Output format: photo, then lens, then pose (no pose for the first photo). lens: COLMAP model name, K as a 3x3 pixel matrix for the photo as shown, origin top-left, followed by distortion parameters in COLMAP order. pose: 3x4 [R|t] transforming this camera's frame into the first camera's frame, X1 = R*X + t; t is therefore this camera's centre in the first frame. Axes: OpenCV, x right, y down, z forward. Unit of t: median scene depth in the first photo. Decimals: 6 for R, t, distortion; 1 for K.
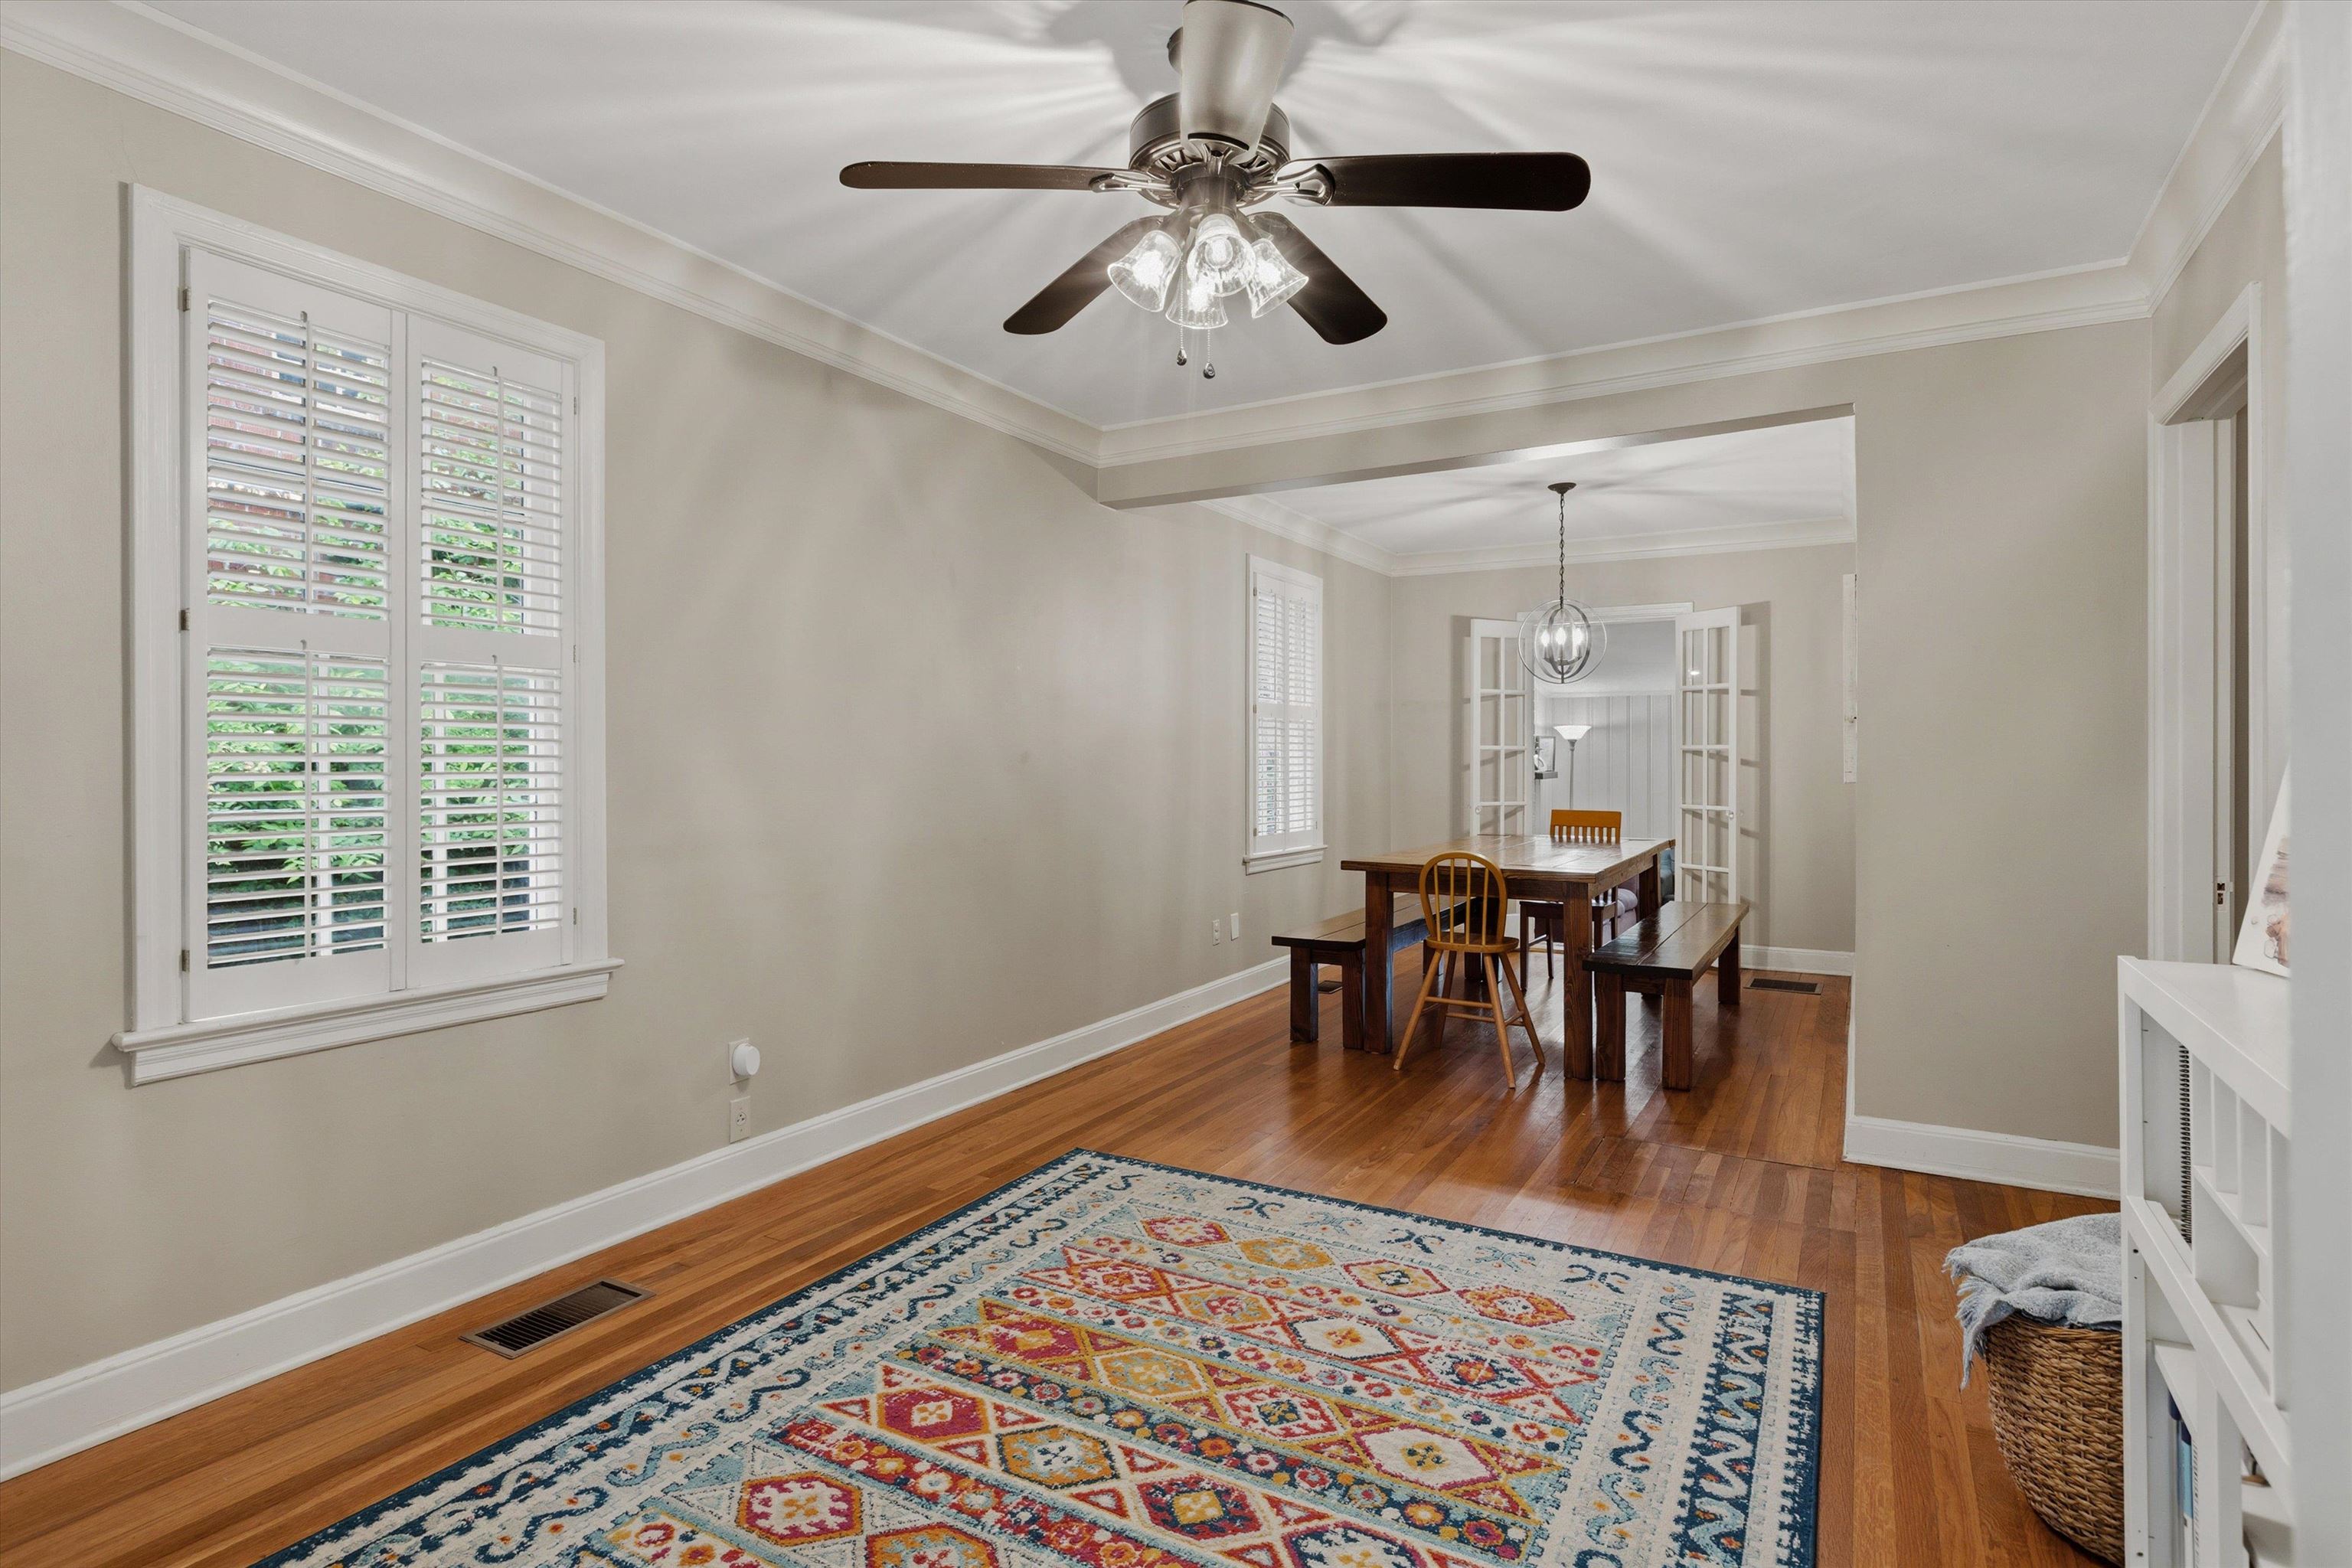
lens RADIAL K [[1206.2, 0, 1183.0], [0, 1206.2, 770.2], [0, 0, 1]] dist [-0.003618, -0.001342]
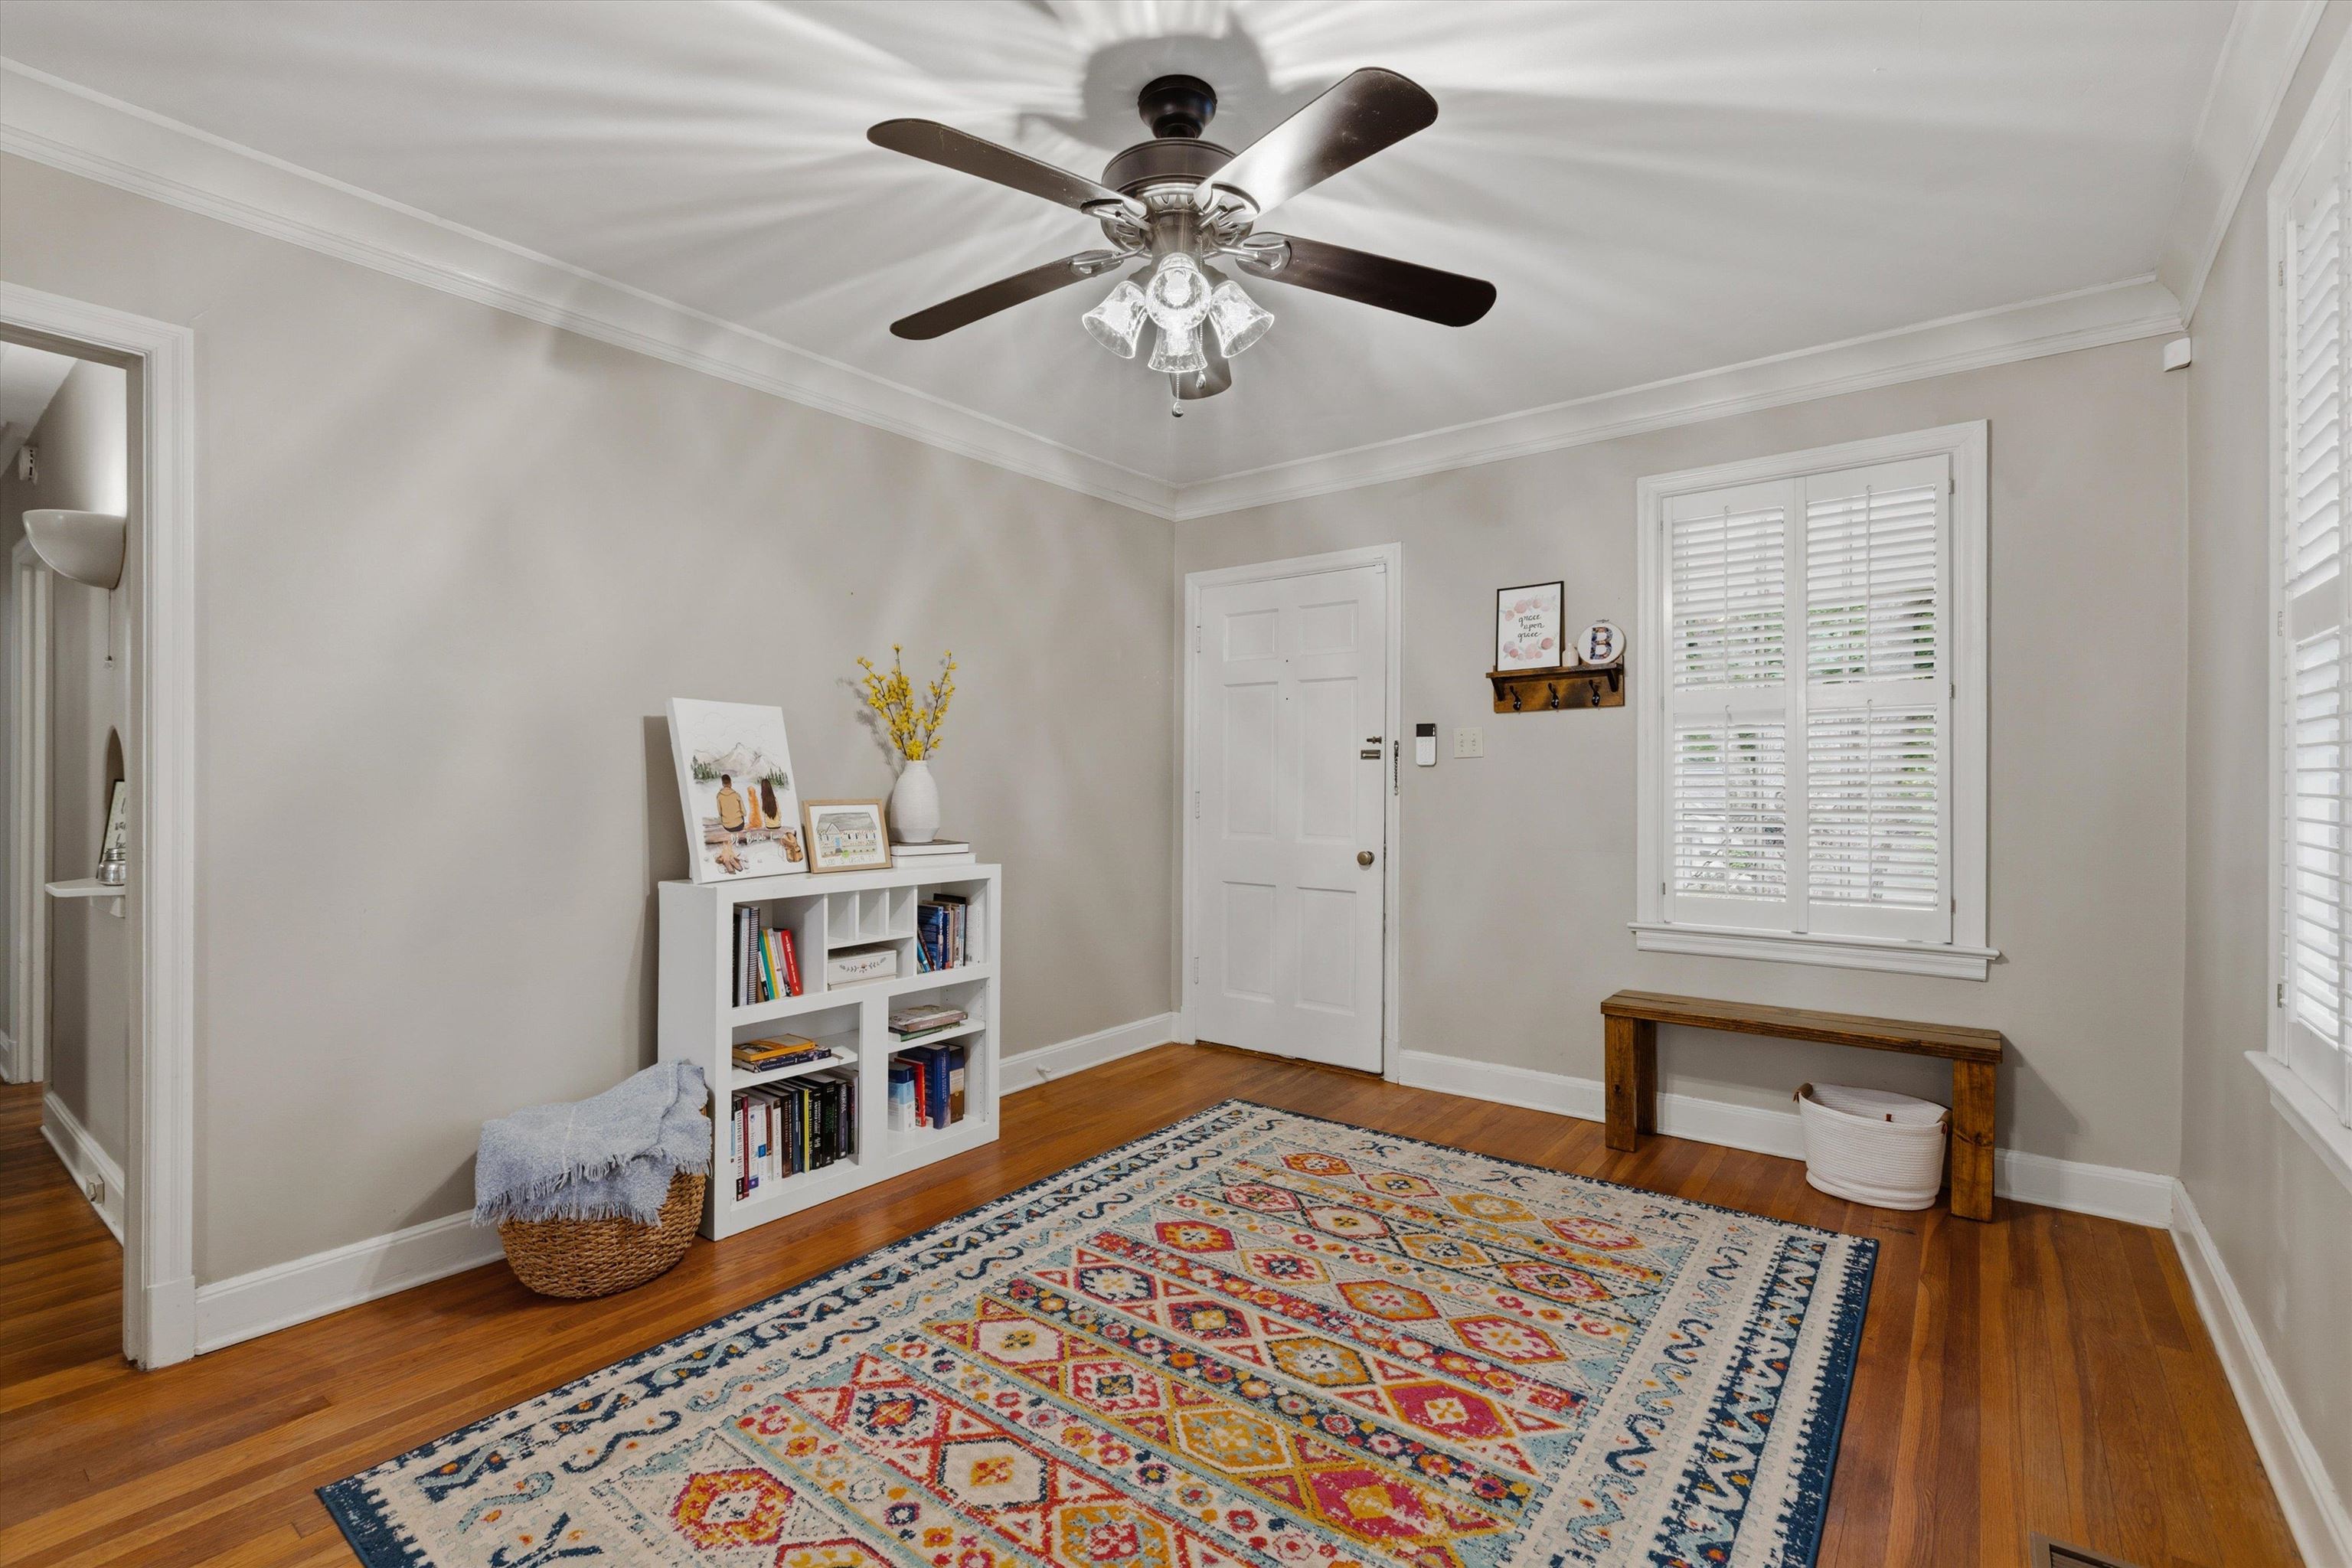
lens RADIAL K [[1051.9, 0, 1176.7], [0, 1051.9, 782.9], [0, 0, 1]] dist [-0.002987, -0.001792]
pose [[-0.989572, 0.001189, 0.144036, -0.109884], [0.002305, 0.999969, 0.007580, -0.010598], [-0.144022, 0.007833, -0.989543, 1.914031]]
